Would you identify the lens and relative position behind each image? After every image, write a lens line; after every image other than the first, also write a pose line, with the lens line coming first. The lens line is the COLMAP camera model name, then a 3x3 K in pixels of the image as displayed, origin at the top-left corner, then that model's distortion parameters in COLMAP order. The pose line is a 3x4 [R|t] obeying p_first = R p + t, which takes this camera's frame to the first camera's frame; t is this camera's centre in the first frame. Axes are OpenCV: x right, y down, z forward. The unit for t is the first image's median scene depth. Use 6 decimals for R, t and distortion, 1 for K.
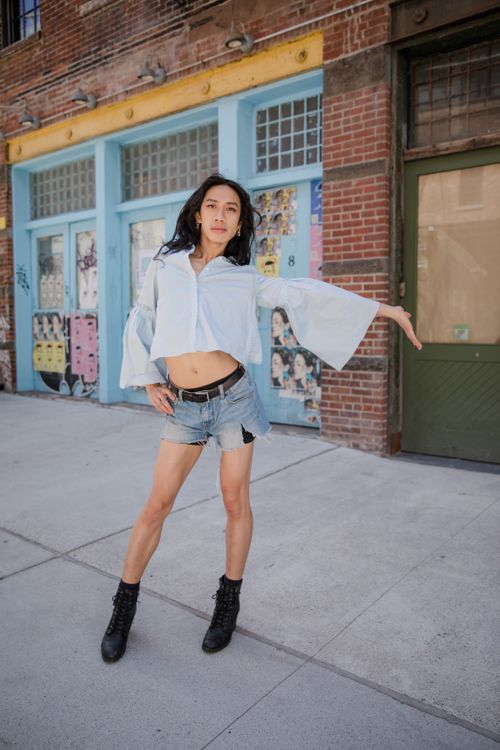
lens RADIAL K [[603.4, 0, 260.5], [0, 603.4, 376.4], [0, 0, 1]] dist [-0.087665, 0.111644]
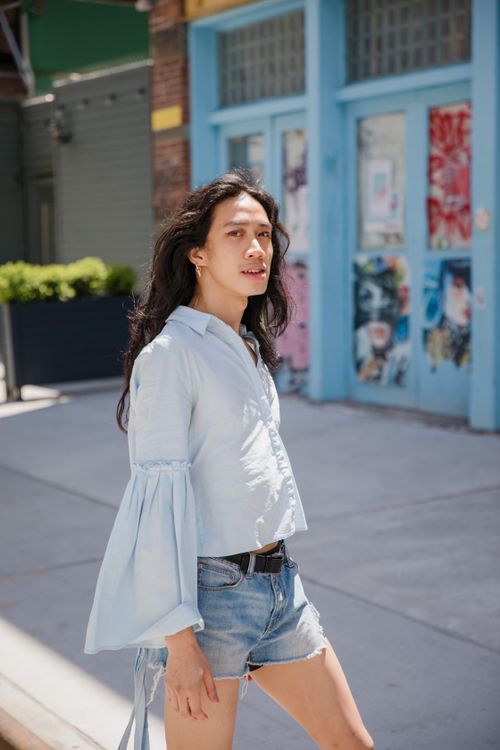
lens RADIAL K [[1389.3, 0, 251.1], [0, 1389.3, 375.9], [0, 0, 1]] dist [0.193714, 0.010989]
pose [[0.930849, 0.016437, -0.365034, 0.235858], [-0.014729, 0.999864, 0.007461, 0.008441], [0.365106, -0.001569, 0.930964, -0.448268]]
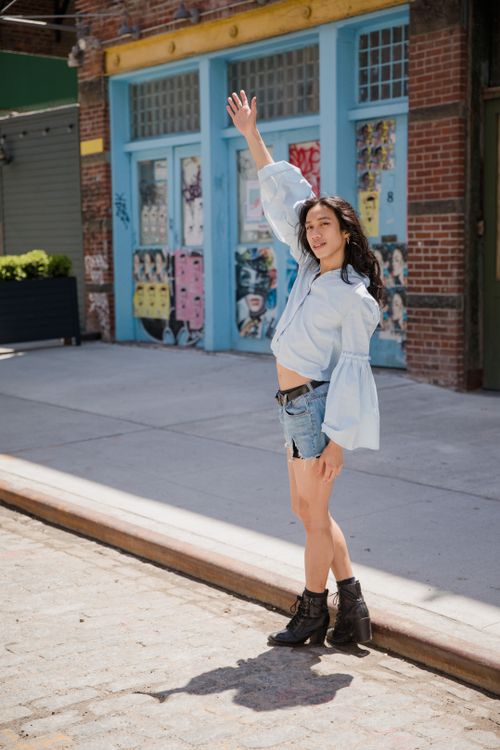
lens RADIAL K [[1167.1, 0, 250.0], [0, 1167.1, 373.0], [0, 0, 1]] dist [0.104971, 0.095595]
pose [[0.967299, 0.012053, -0.253351, 0.262616], [-0.007504, 0.999793, 0.018912, 0.047243], [0.253526, -0.016392, 0.967190, -0.737782]]
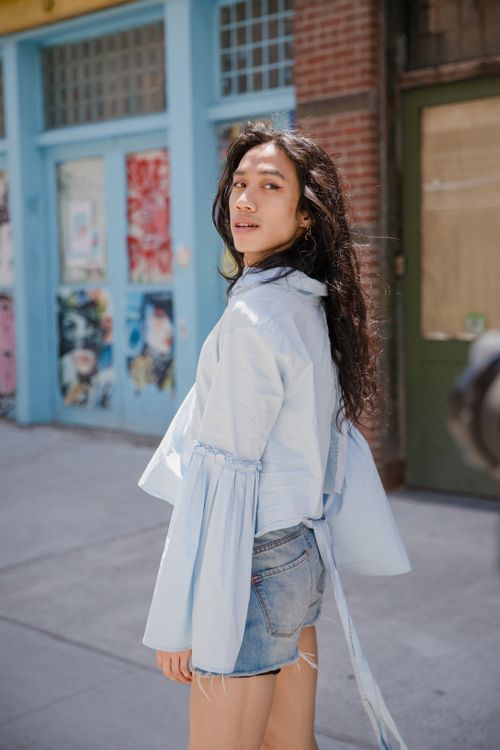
lens RADIAL K [[1104.2, 0, 262.9], [0, 1104.2, 374.8], [0, 0, 1]] dist [0.120939, -0.018924]
pose [[0.996024, -0.008993, -0.088628, 0.135573], [0.008810, 0.999958, -0.002457, -0.006962], [0.088646, 0.001666, 0.996062, -0.265182]]
